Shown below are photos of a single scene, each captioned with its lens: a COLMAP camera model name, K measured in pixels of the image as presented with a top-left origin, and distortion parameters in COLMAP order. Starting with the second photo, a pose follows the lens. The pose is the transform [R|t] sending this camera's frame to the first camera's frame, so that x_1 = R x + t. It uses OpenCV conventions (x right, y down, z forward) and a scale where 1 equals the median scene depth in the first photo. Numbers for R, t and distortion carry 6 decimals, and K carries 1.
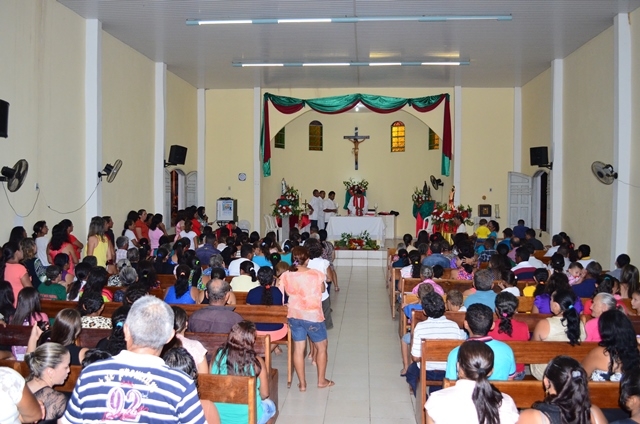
lens RADIAL K [[558.1, 0, 320.0], [0, 558.1, 212.0], [0, 0, 1]] dist [-0.078620, 0.010052]
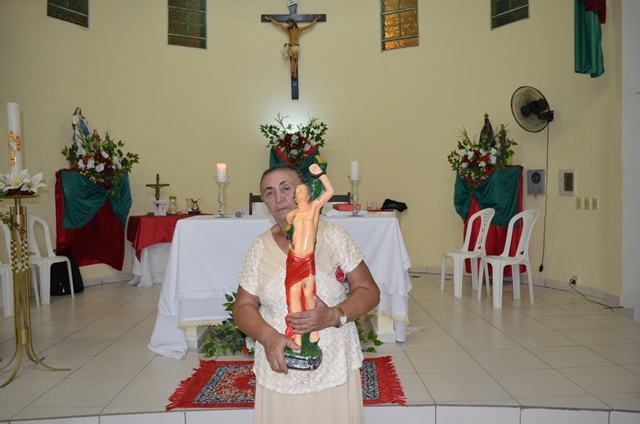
lens RADIAL K [[501.1, 0, 320.0], [0, 501.1, 212.0], [0, 0, 1]] dist [-0.079442, 0.006487]
pose [[0.994420, -0.021563, 0.103264, 0.054798], [0.021612, 0.999766, 0.000648, 0.005705], [-0.103254, 0.001588, 0.994654, 0.790675]]
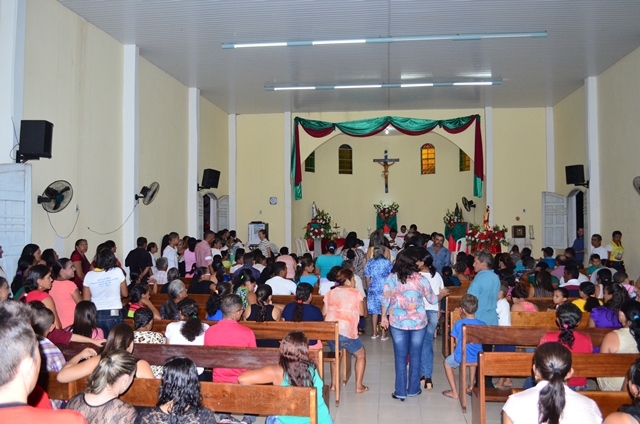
lens RADIAL K [[558.1, 0, 320.0], [0, 558.1, 212.0], [0, 0, 1]] dist [-0.078620, 0.010052]
pose [[0.998969, -0.011212, -0.043997, -0.012375], [0.009086, 0.998795, -0.048228, 0.006923], [0.044484, 0.047779, 0.997867, 0.003203]]
